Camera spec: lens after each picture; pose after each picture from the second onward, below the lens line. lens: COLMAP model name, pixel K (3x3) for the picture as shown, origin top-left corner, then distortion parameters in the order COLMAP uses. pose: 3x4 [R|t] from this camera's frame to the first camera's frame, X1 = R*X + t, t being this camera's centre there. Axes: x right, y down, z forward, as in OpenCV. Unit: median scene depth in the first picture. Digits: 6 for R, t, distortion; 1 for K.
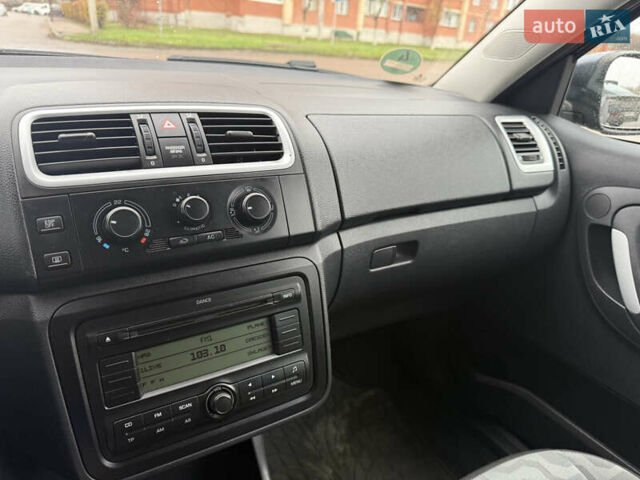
lens RADIAL K [[456.8, 0, 321.0], [0, 456.8, 235.1], [0, 0, 1]] dist [0.018758, -0.030639]
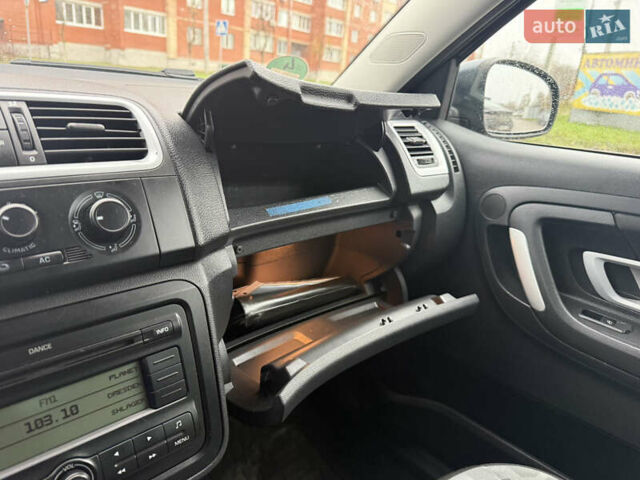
lens RADIAL K [[456.8, 0, 316.3], [0, 456.8, 235.7], [0, 0, 1]] dist [0.018758, -0.030639]
pose [[0.976266, -0.065781, 0.206342, 0.021396], [0.078947, 0.995292, -0.056229, 0.024973], [-0.201672, 0.071185, 0.976863, 0.114351]]
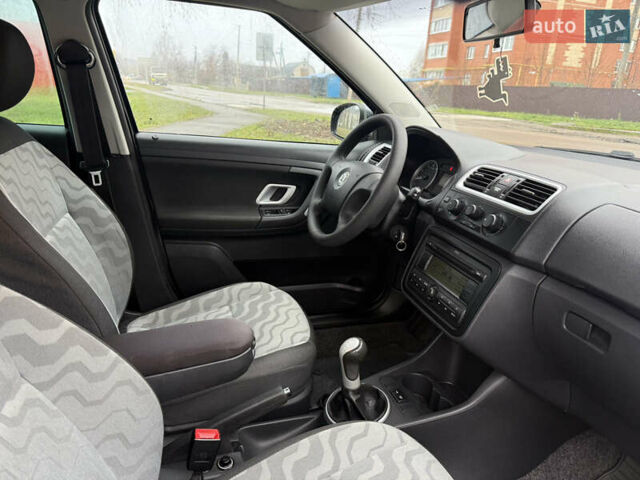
lens RADIAL K [[456.8, 0, 319.7], [0, 456.8, 245.3], [0, 0, 1]] dist [0.018758, -0.030639]
pose [[-0.253176, 0.219045, -0.942296, 1.176726], [-0.455757, 0.832163, 0.315897, -0.163722], [0.853339, 0.509435, -0.110853, 0.413348]]
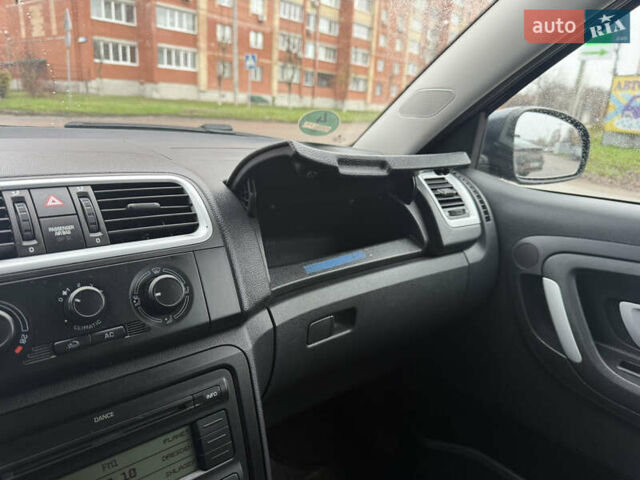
lens RADIAL K [[456.8, 0, 317.3], [0, 456.8, 241.3], [0, 0, 1]] dist [0.018758, -0.030639]
pose [[0.986185, -0.064597, 0.152536, 0.004489], [0.081223, 0.991107, -0.105404, -0.027364], [-0.144371, 0.116338, 0.982661, 0.080148]]
